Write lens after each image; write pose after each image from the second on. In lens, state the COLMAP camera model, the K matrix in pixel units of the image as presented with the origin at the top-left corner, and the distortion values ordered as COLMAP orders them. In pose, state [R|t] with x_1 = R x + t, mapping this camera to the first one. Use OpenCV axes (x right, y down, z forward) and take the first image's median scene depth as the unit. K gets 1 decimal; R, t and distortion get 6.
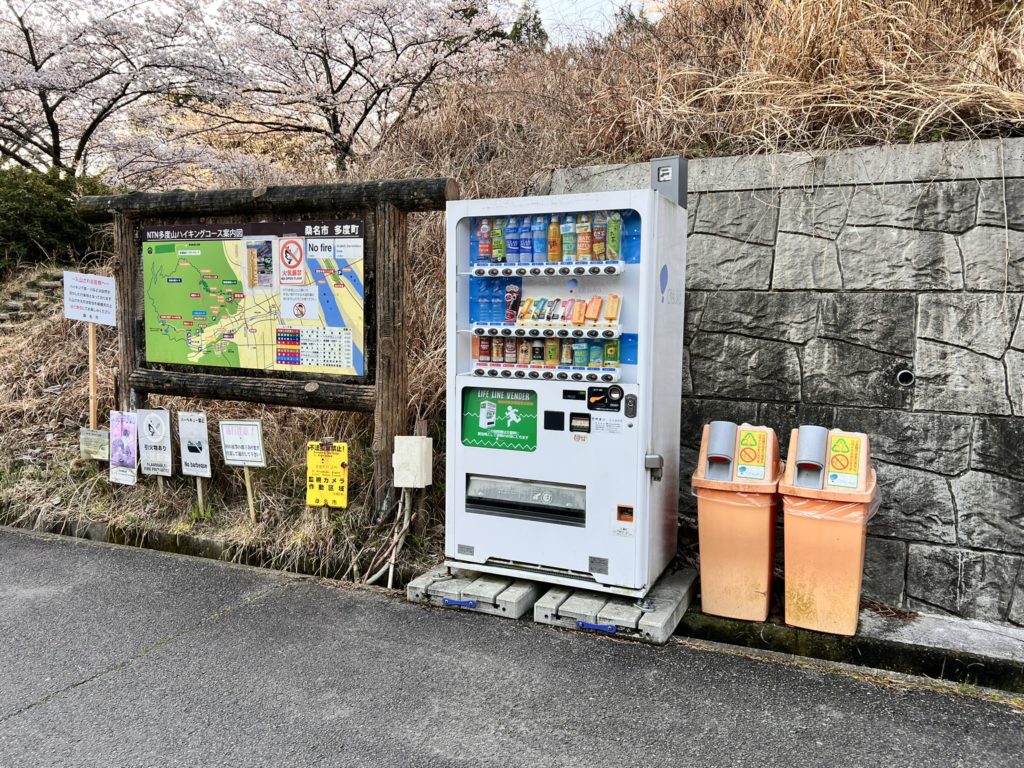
lens RADIAL K [[812.7, 0, 512.0], [0, 812.7, 384.0], [0, 0, 1]] dist [0.105967, -0.151242]
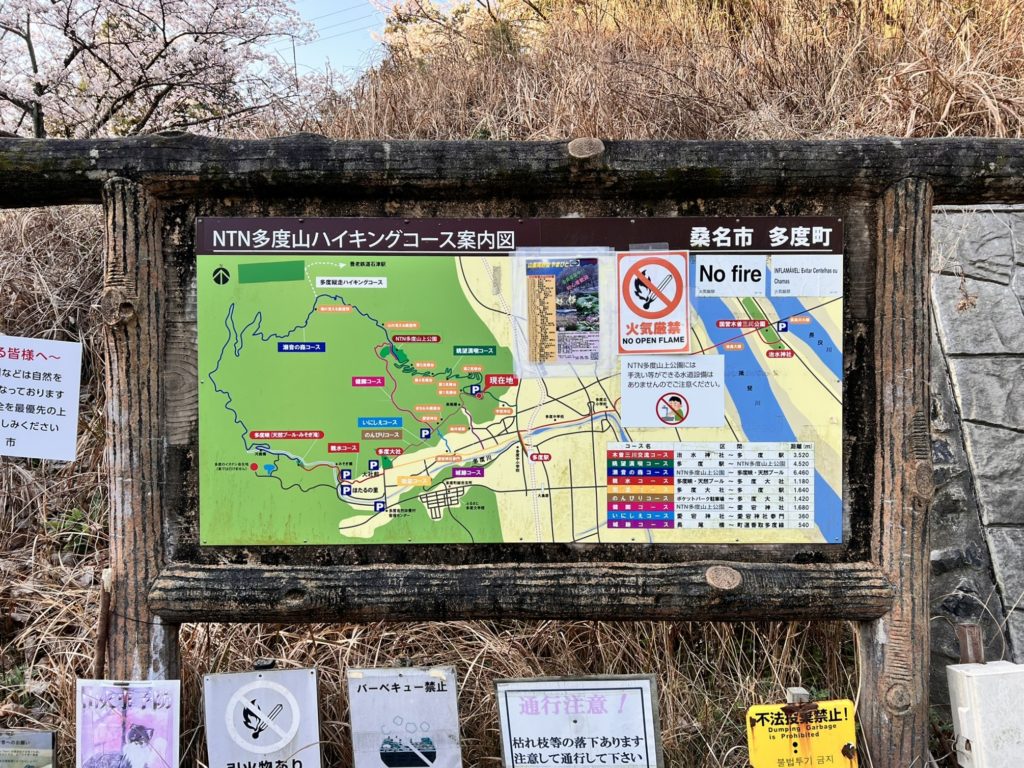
lens RADIAL K [[812.7, 0, 512.0], [0, 812.7, 384.0], [0, 0, 1]] dist [0.105967, -0.151242]
pose [[0.893276, -0.028893, 0.448578, -0.538234], [0.060719, 0.996542, -0.056726, -0.082382], [-0.445388, 0.077909, 0.891941, 0.623659]]
